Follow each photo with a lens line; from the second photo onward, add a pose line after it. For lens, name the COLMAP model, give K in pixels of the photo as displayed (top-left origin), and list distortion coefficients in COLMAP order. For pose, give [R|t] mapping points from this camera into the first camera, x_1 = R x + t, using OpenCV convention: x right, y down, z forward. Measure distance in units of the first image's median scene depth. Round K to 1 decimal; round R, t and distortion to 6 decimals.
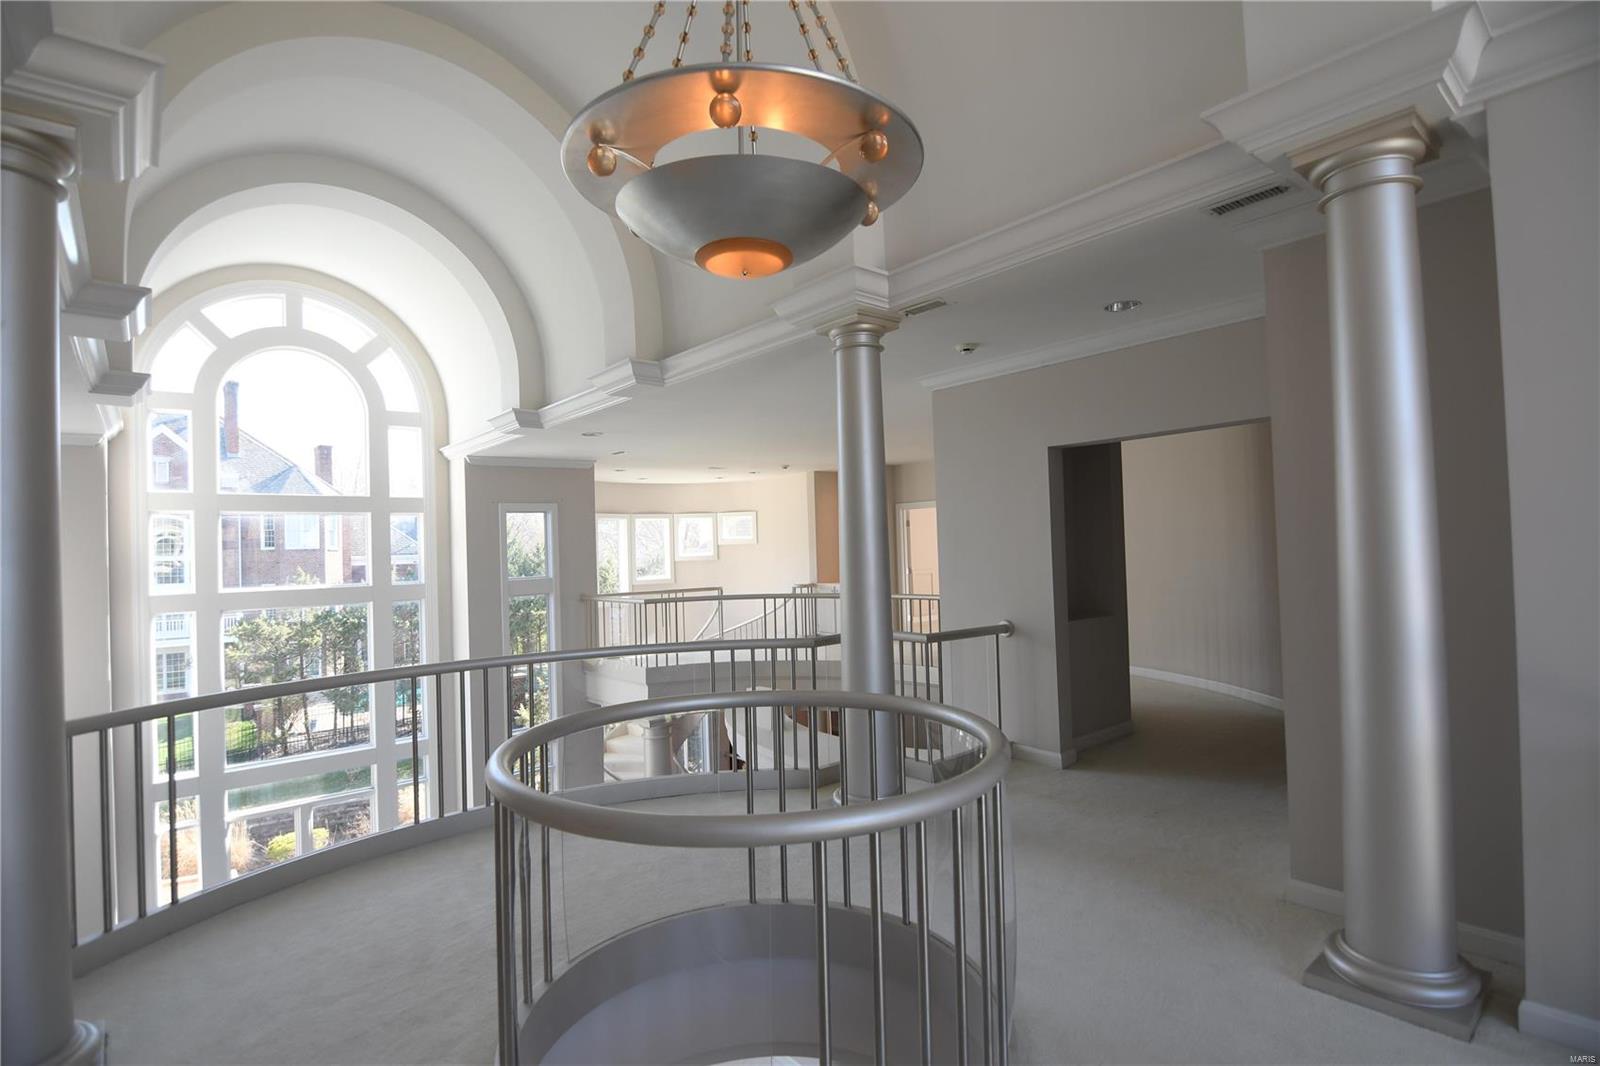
lens RADIAL K [[774.1, 0, 799.3], [0, 774.1, 538.5], [0, 0, 1]] dist [-0.002489, -0.000645]
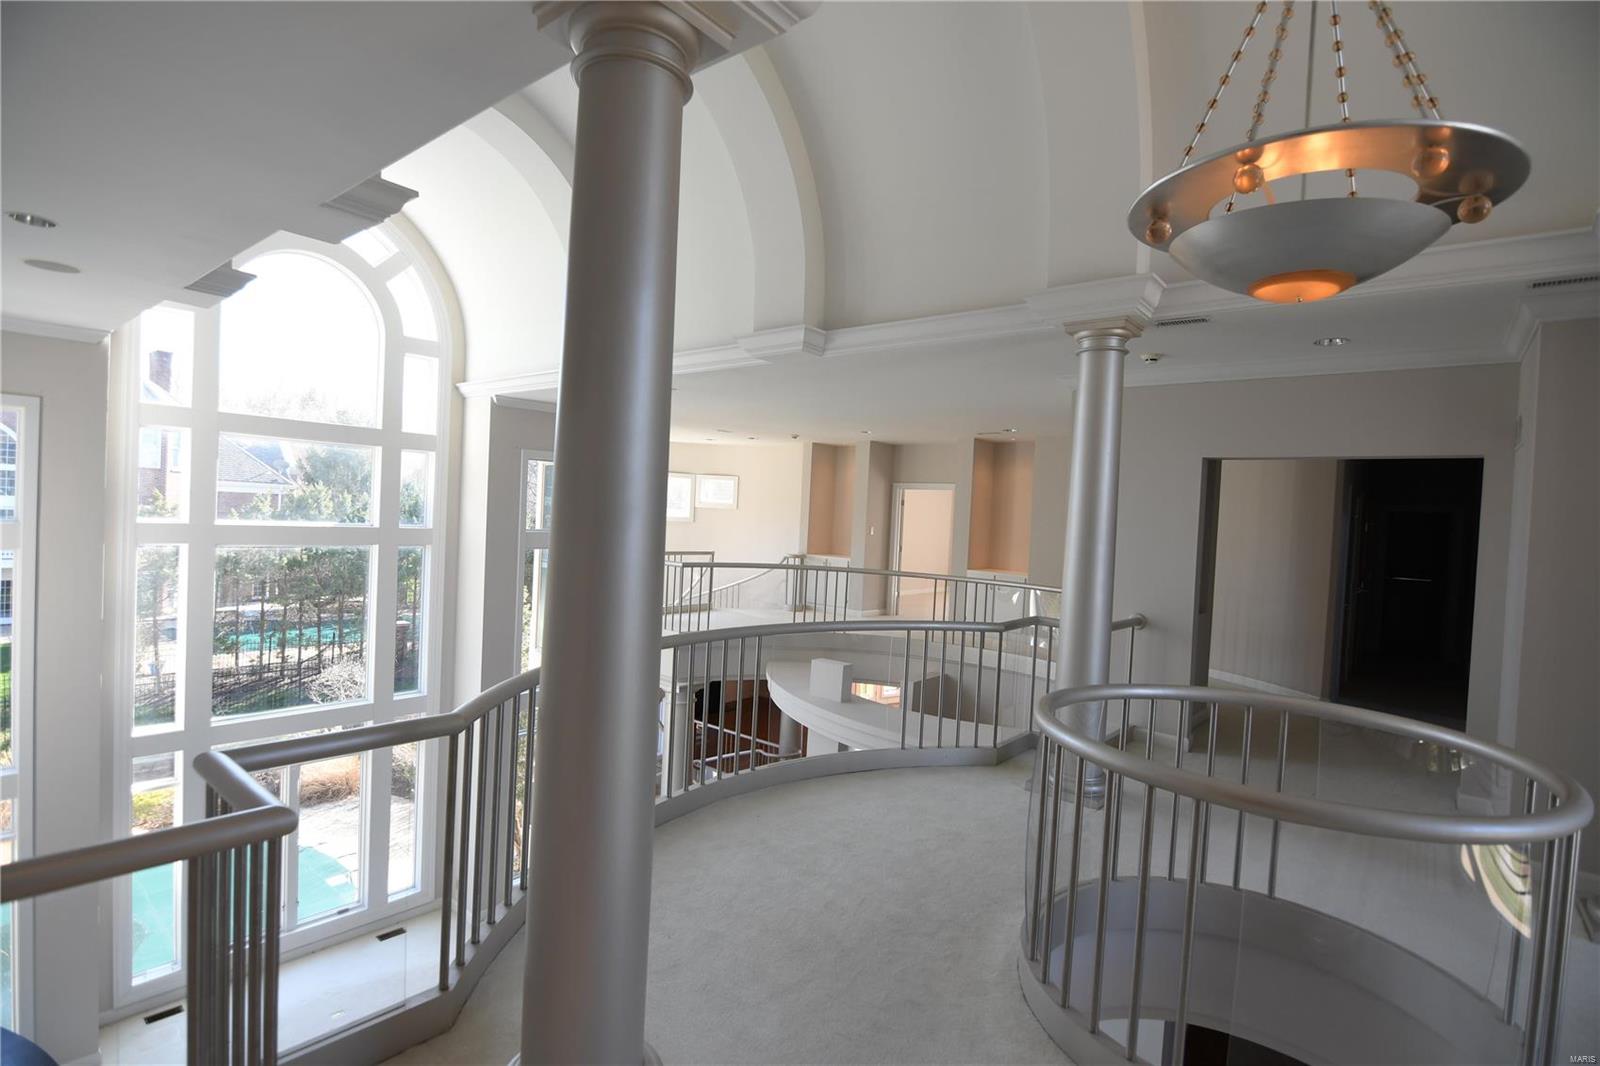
lens RADIAL K [[774.1, 0, 796.1], [0, 774.1, 542.4], [0, 0, 1]] dist [-0.002489, -0.000645]
pose [[0.981995, 0.072146, 0.174589, -0.223514], [-0.080857, 0.995785, 0.043300, -0.000870], [-0.170729, -0.056638, 0.983689, 0.016254]]
